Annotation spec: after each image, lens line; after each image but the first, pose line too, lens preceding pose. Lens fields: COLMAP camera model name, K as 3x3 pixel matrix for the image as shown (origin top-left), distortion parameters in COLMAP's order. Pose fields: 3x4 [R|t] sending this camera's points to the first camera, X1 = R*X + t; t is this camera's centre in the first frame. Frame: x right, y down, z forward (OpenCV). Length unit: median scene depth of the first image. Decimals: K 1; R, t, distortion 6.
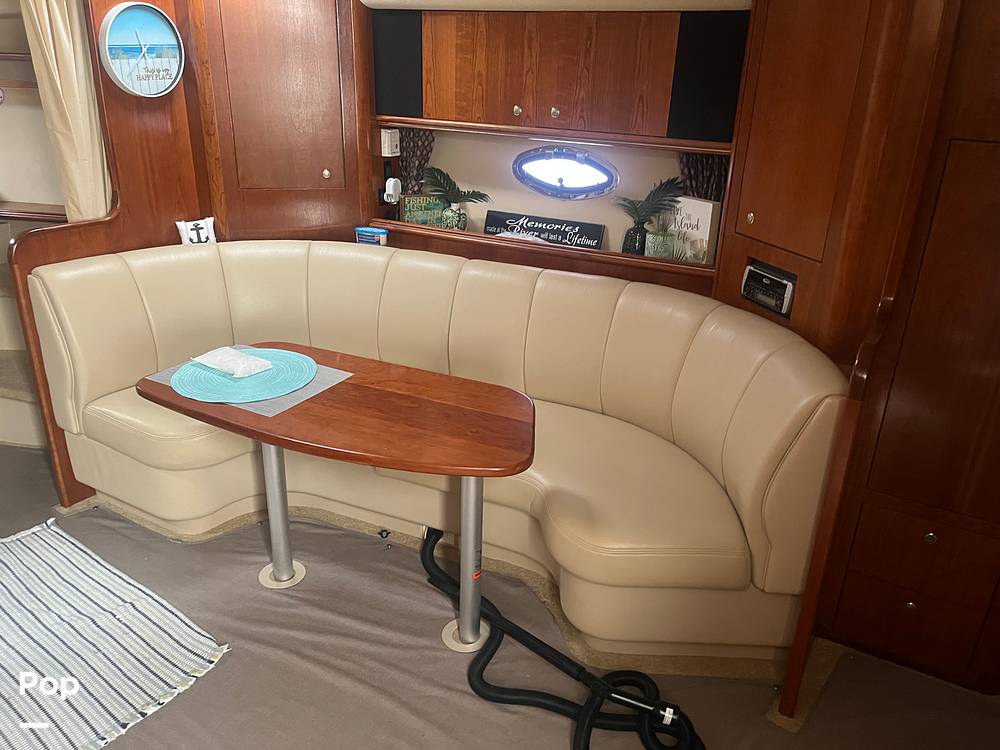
lens RADIAL K [[752.6, 0, 502.7], [0, 752.6, 375.5], [0, 0, 1]] dist [0.061765, -0.089769]
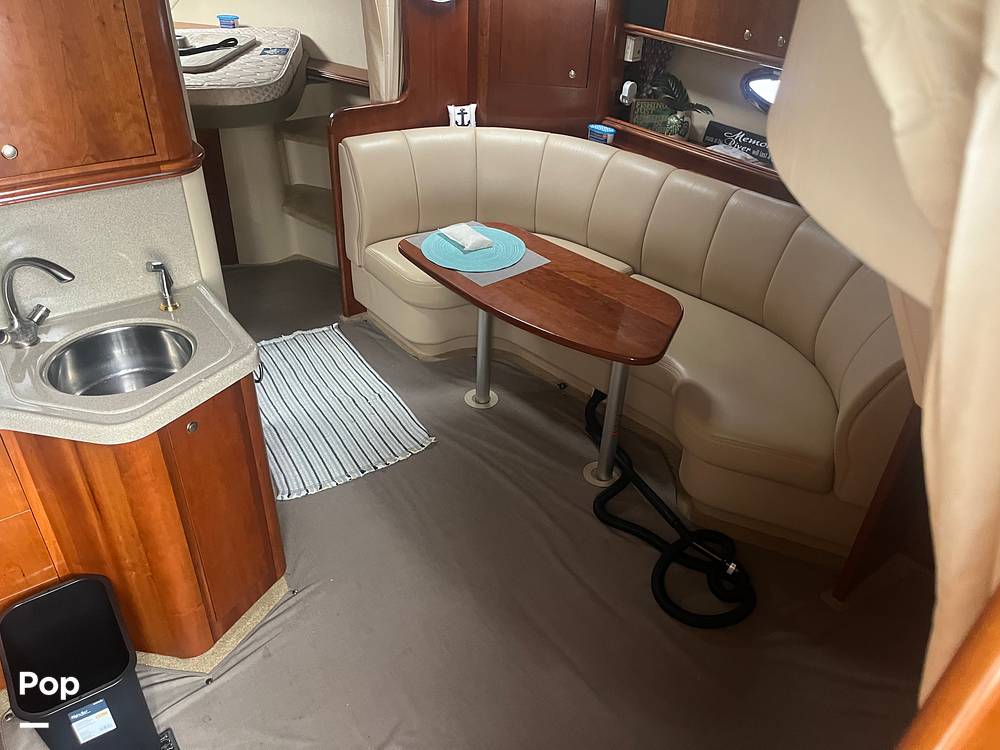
lens RADIAL K [[752.6, 0, 508.5], [0, 752.6, 368.6], [0, 0, 1]] dist [0.061765, -0.089769]
pose [[0.934278, 0.208663, -0.289110, 0.130334], [-0.151982, 0.966575, 0.206478, -0.072049], [0.322531, -0.148969, 0.934763, -0.222273]]
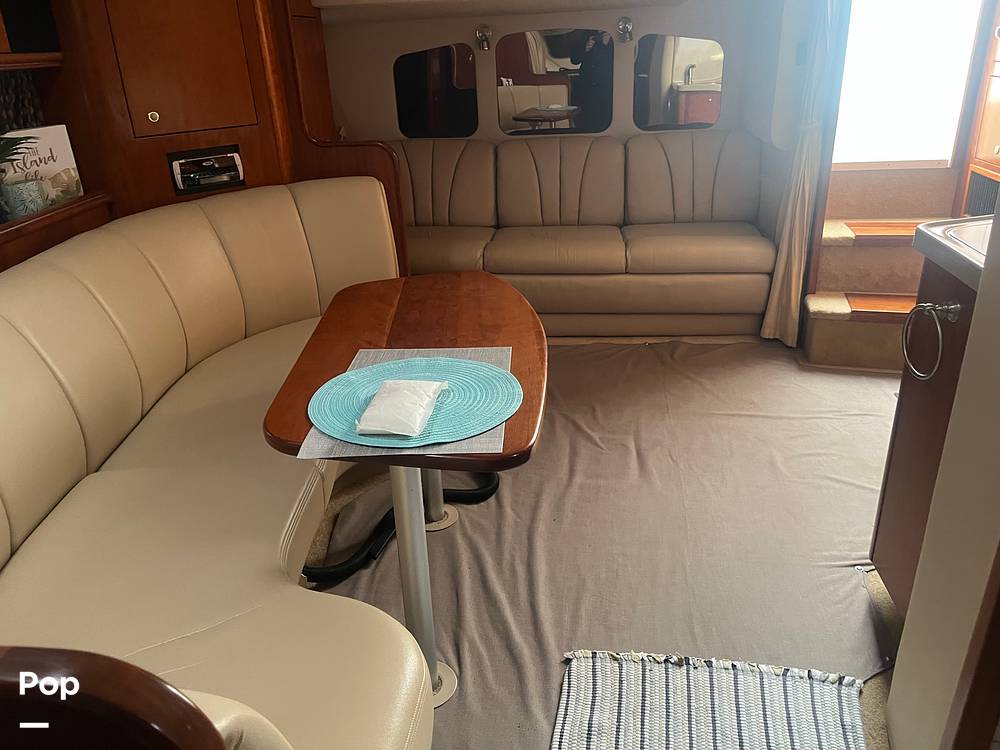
lens RADIAL K [[752.6, 0, 498.6], [0, 752.6, 376.7], [0, 0, 1]] dist [0.061765, -0.089769]
pose [[-0.430561, -0.371294, 0.822653, -0.812002], [0.376231, 0.754666, 0.537521, -0.305545], [-0.820407, 0.540943, -0.185238, 0.956852]]
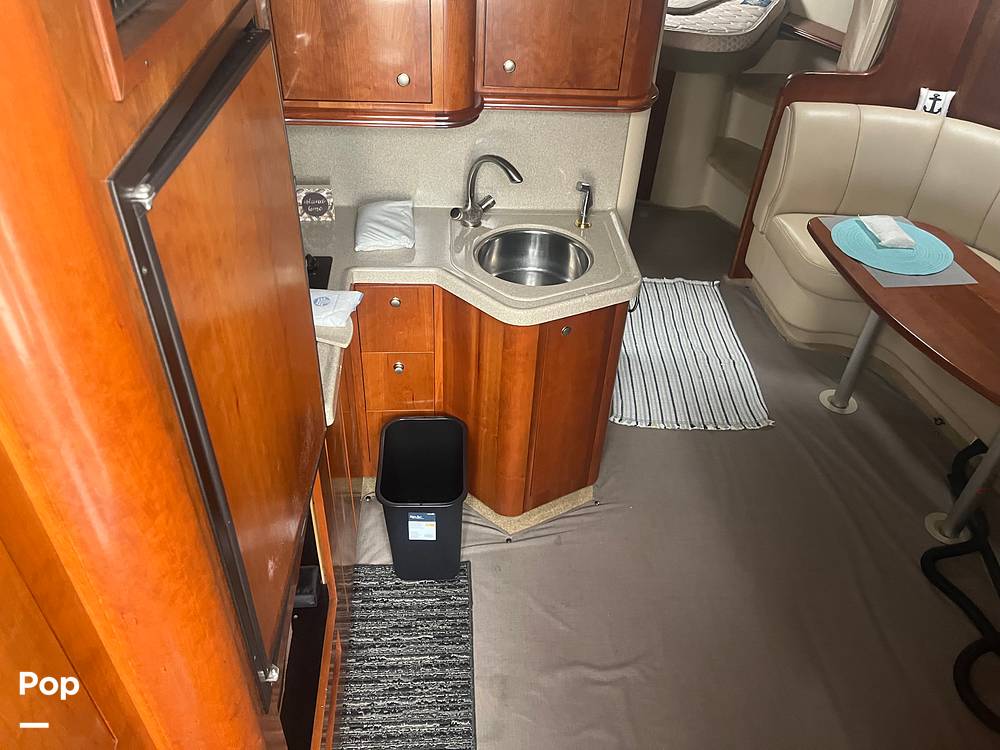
lens RADIAL K [[752.6, 0, 500.0], [0, 752.6, 368.8], [0, 0, 1]] dist [0.061765, -0.089769]
pose [[0.583824, 0.505309, -0.635462, 0.157473], [-0.333507, 0.862883, 0.379745, -0.076946], [0.740218, -0.009773, 0.672296, -0.265296]]
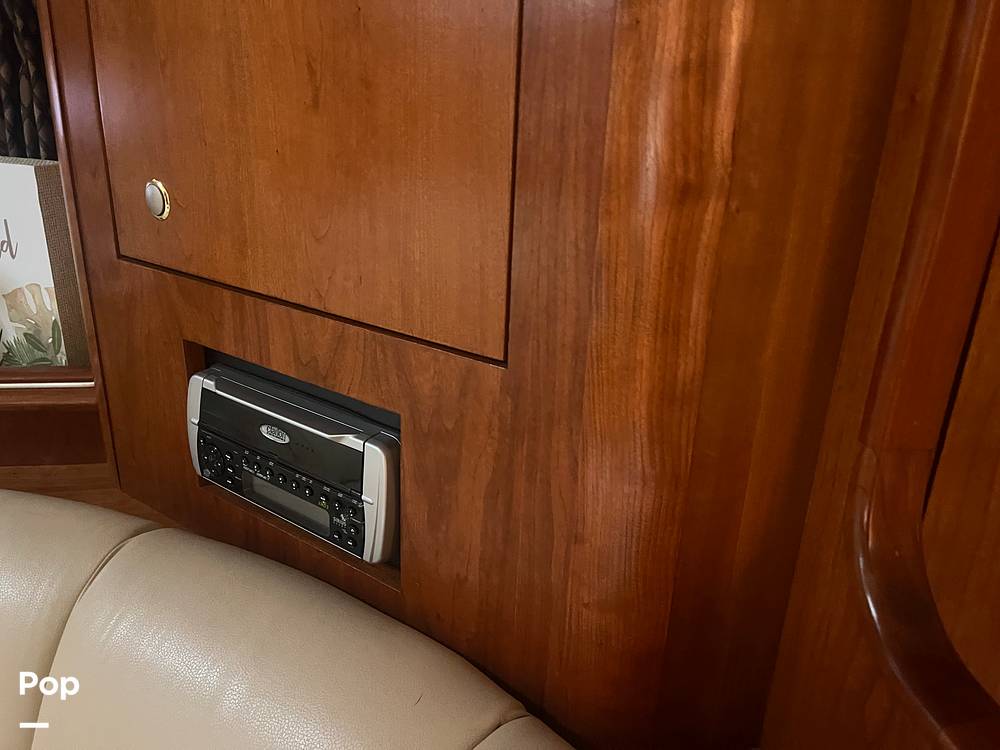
lens RADIAL K [[752.6, 0, 501.4], [0, 752.6, 374.3], [0, 0, 1]] dist [0.061765, -0.089769]
pose [[0.796829, -0.199117, 0.570452, 0.250196], [0.205220, 0.977201, 0.054434, -0.133525], [-0.568285, 0.073693, 0.819525, 0.698181]]
